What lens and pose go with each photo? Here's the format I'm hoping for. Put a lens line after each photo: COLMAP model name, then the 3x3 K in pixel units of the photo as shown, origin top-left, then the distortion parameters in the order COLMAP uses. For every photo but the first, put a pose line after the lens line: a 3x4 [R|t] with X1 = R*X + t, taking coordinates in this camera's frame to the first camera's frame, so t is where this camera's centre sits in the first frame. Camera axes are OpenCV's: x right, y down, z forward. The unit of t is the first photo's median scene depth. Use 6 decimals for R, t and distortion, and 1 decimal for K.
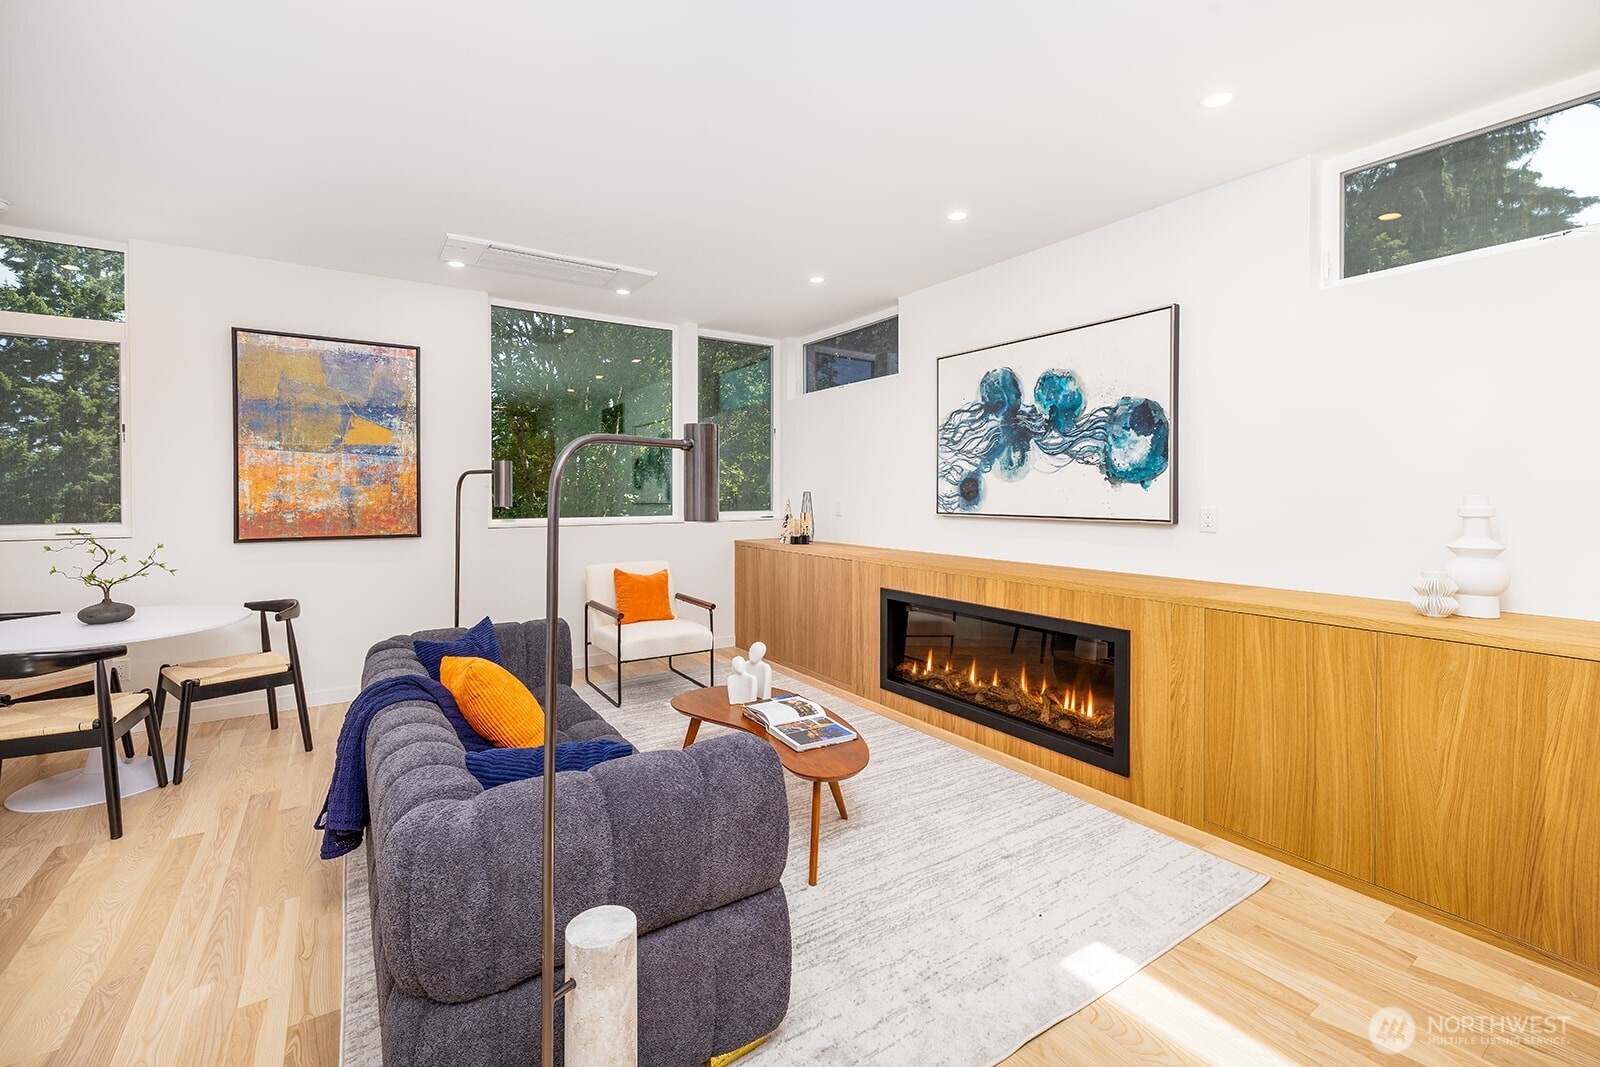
lens RADIAL K [[682.7, 0, 808.4], [0, 682.7, 497.4], [0, 0, 1]] dist [0.001675, 0.000307]
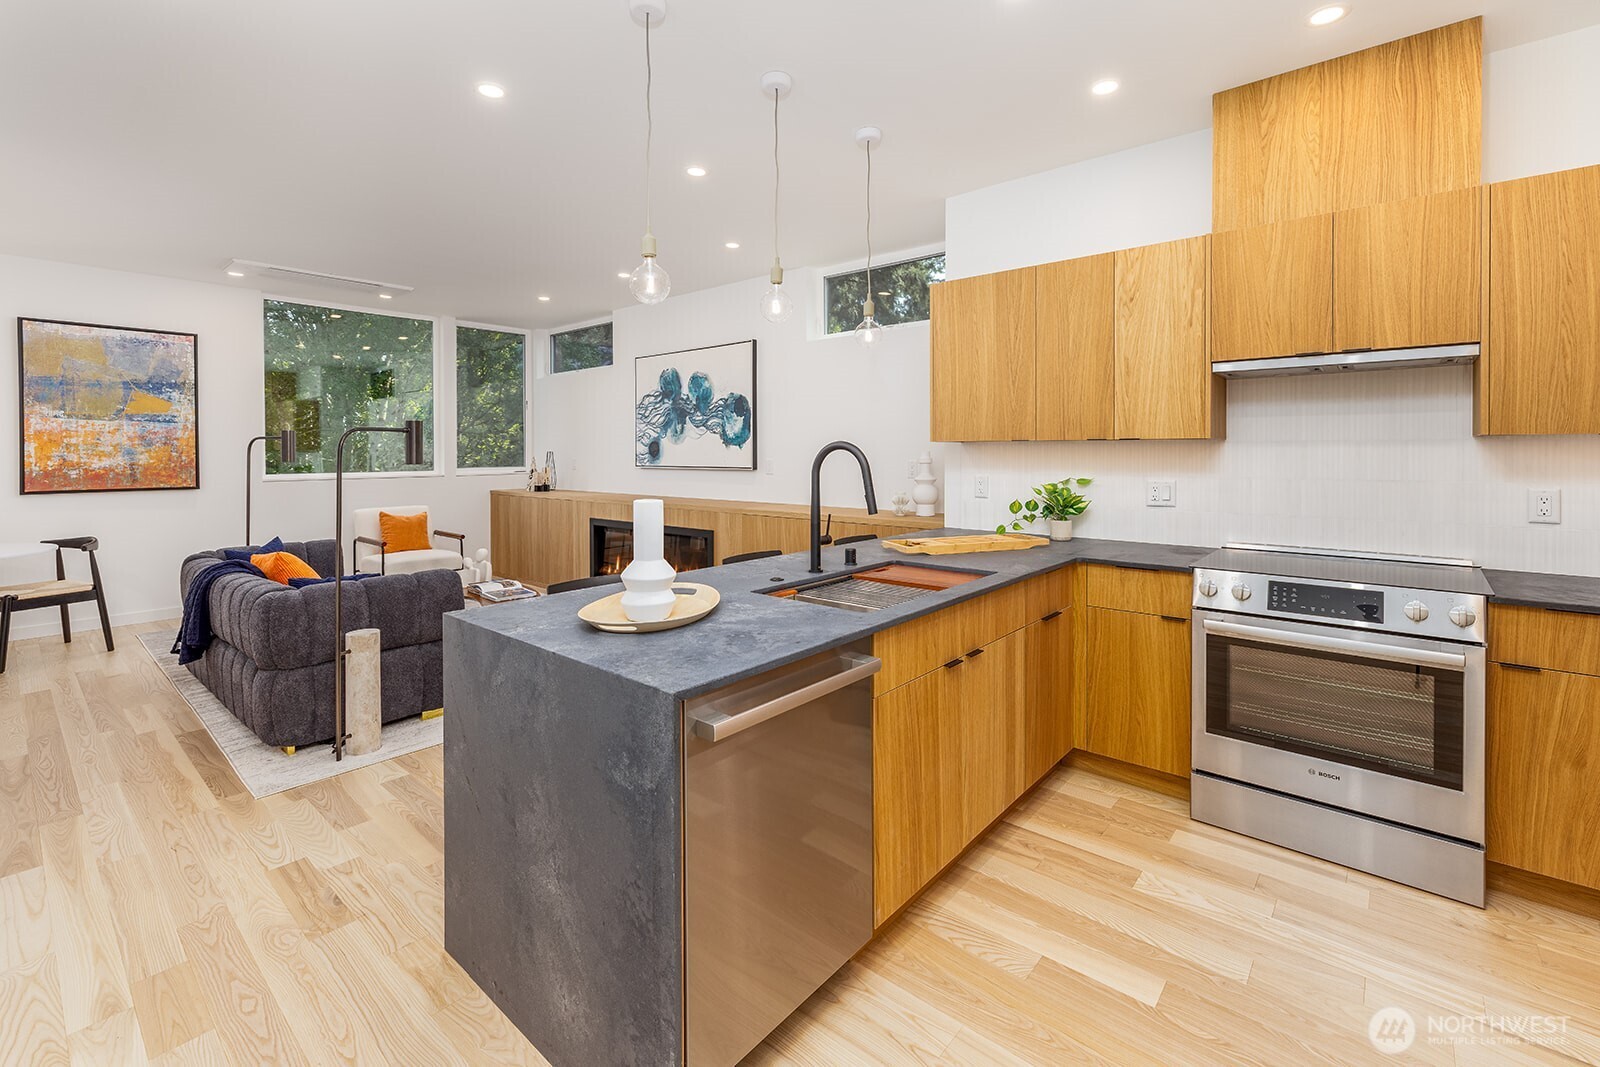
lens RADIAL K [[691.8, 0, 822.1], [0, 691.8, 457.5], [0, 0, 1]] dist [0.000168, 0.000018]
pose [[0.960698, -0.005336, 0.277544, 0.178447], [0.004993, 0.999986, 0.001941, 0.004976], [-0.277551, -0.000479, 0.960711, -0.552787]]
